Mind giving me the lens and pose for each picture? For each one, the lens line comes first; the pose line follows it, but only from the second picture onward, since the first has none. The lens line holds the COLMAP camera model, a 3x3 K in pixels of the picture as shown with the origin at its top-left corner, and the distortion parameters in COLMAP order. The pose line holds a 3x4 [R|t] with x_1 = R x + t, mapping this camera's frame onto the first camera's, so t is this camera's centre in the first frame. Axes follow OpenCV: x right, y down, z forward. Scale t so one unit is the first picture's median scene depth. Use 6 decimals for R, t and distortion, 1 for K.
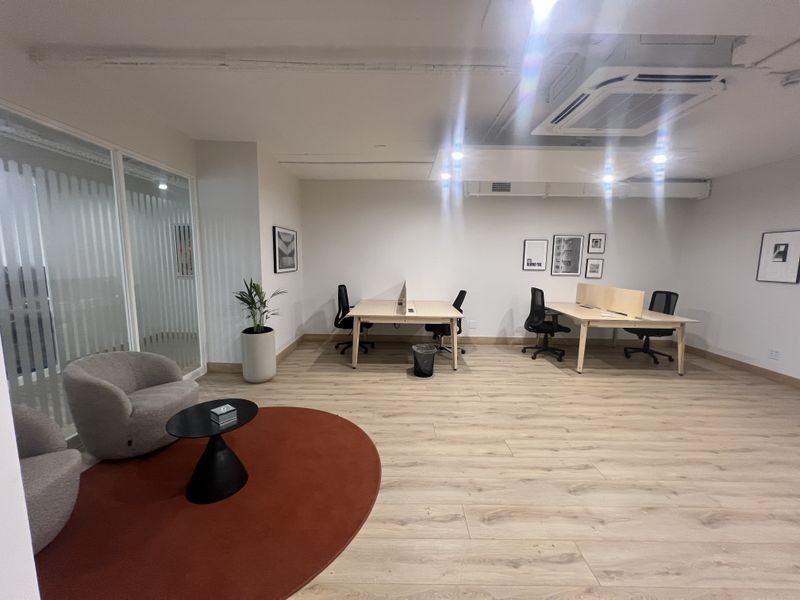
lens RADIAL K [[318.4, 0, 399.5], [0, 318.4, 299.2], [0, 0, 1]] dist [-0.000538, 0.000778]
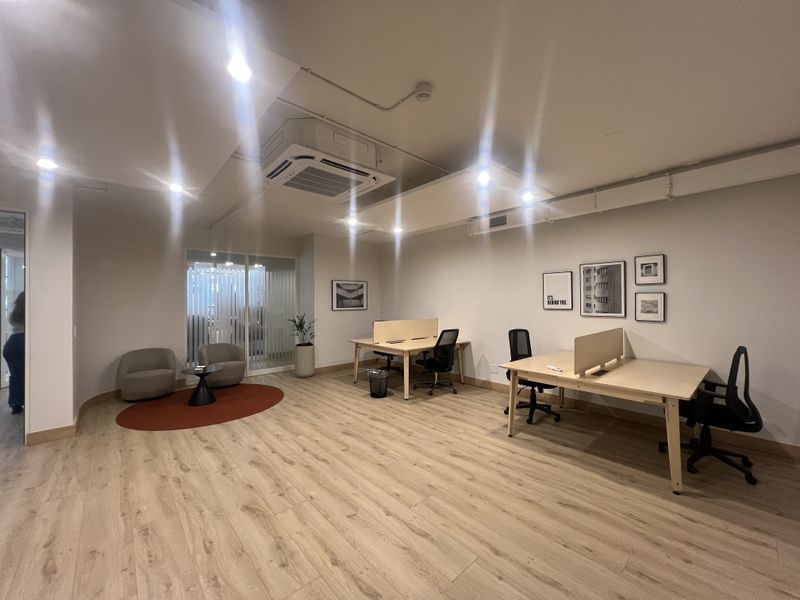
lens RADIAL K [[318.4, 0, 399.9], [0, 318.4, 302.1], [0, 0, 1]] dist [-0.000538, 0.000778]
pose [[0.671480, -0.015877, -0.740852, 1.002172], [-0.078830, 0.992567, -0.092720, -0.005555], [0.736818, 0.120661, 0.665237, 0.231511]]
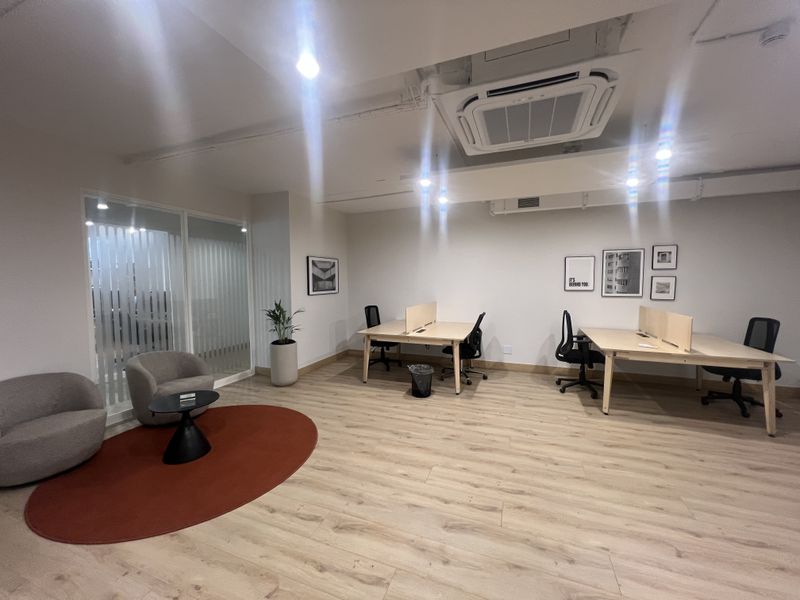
lens RADIAL K [[318.4, 0, 399.7], [0, 318.4, 299.4], [0, 0, 1]] dist [-0.000538, 0.000778]
pose [[0.933768, 0.001791, -0.357875, 0.369552], [-0.025775, 0.997727, -0.062259, -0.000568], [0.356950, 0.067360, 0.931692, 0.017036]]
